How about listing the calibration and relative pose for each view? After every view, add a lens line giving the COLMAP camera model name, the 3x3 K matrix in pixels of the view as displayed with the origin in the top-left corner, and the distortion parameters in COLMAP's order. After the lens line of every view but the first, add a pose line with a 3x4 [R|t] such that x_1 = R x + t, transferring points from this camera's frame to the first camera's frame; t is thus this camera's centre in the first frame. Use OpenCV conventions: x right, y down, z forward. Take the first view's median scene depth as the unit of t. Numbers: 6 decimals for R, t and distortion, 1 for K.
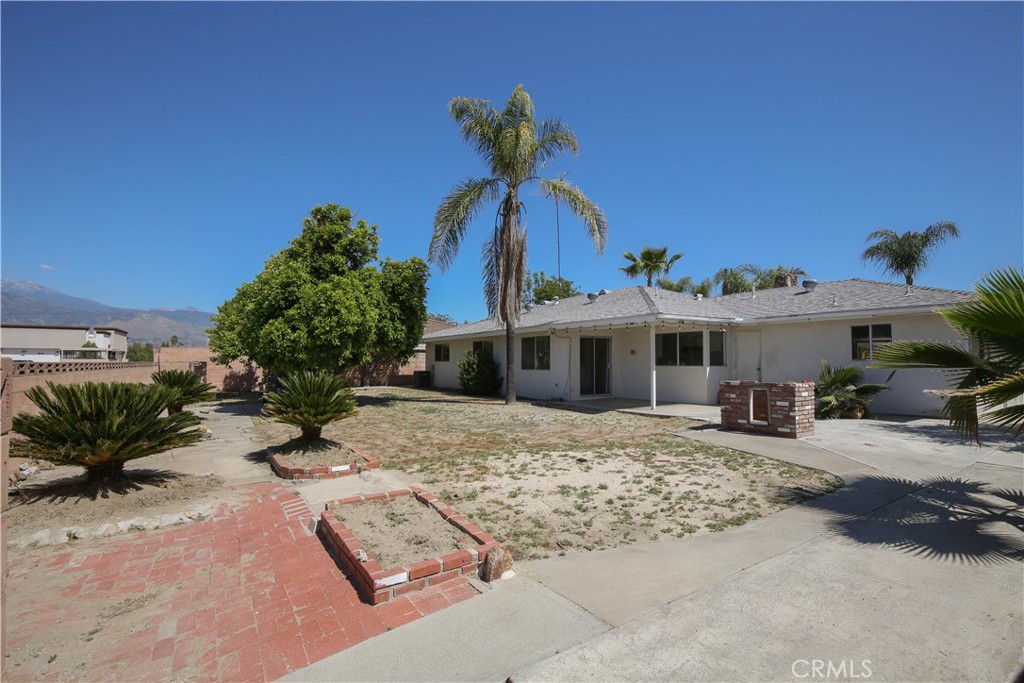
lens RADIAL K [[470.7, 0, 516.0], [0, 470.7, 347.4], [0, 0, 1]] dist [-0.041593, 0.011943]
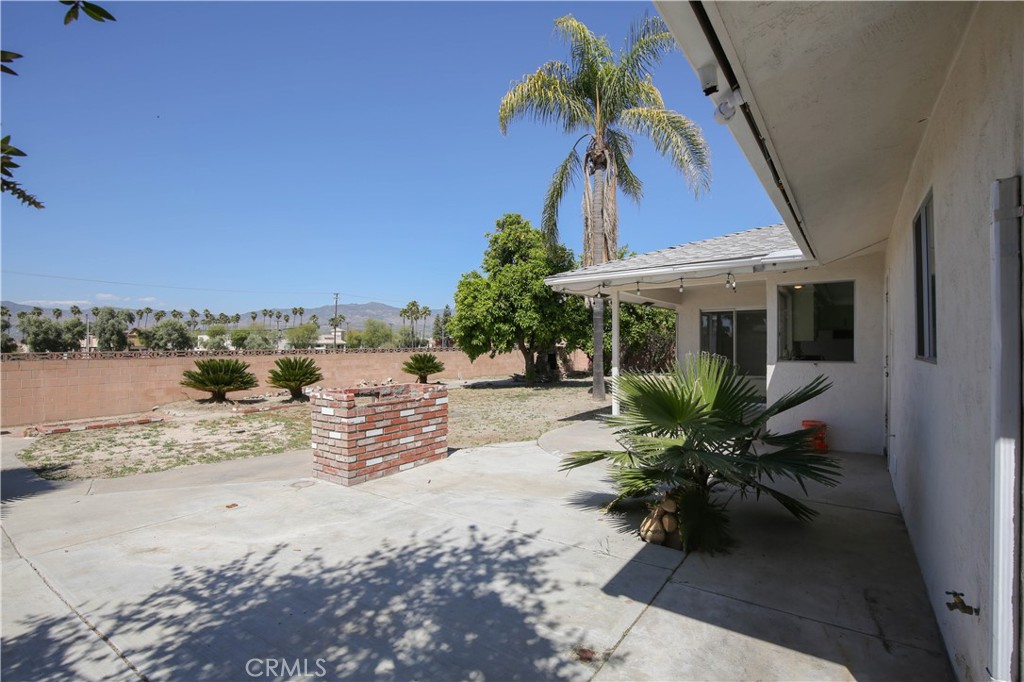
lens RADIAL K [[470.7, 0, 516.0], [0, 470.7, 346.9], [0, 0, 1]] dist [-0.041593, 0.011943]
pose [[0.360861, 0.008122, -0.932584, 0.907938], [0.032642, 0.999239, 0.021333, 0.008188], [0.932048, -0.038140, 0.360322, 0.717469]]
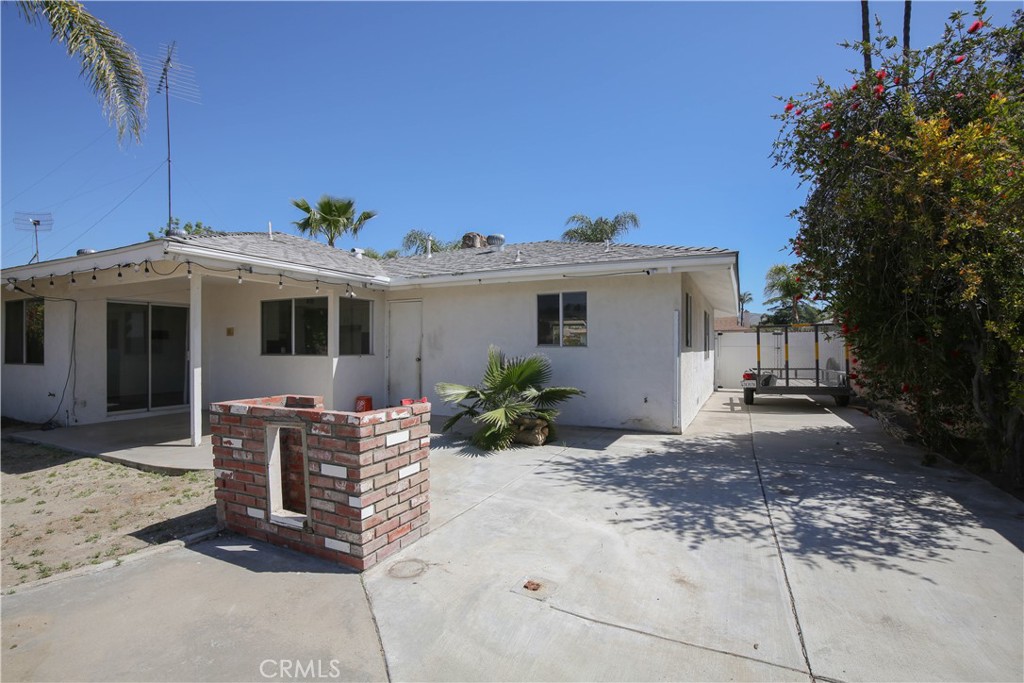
lens RADIAL K [[470.7, 0, 516.0], [0, 470.7, 347.4], [0, 0, 1]] dist [-0.041593, 0.011943]
pose [[0.856688, 0.000956, 0.515834, 0.361654], [-0.016965, 0.999510, 0.026322, 0.011974], [-0.515556, -0.031301, 0.856284, 0.448479]]
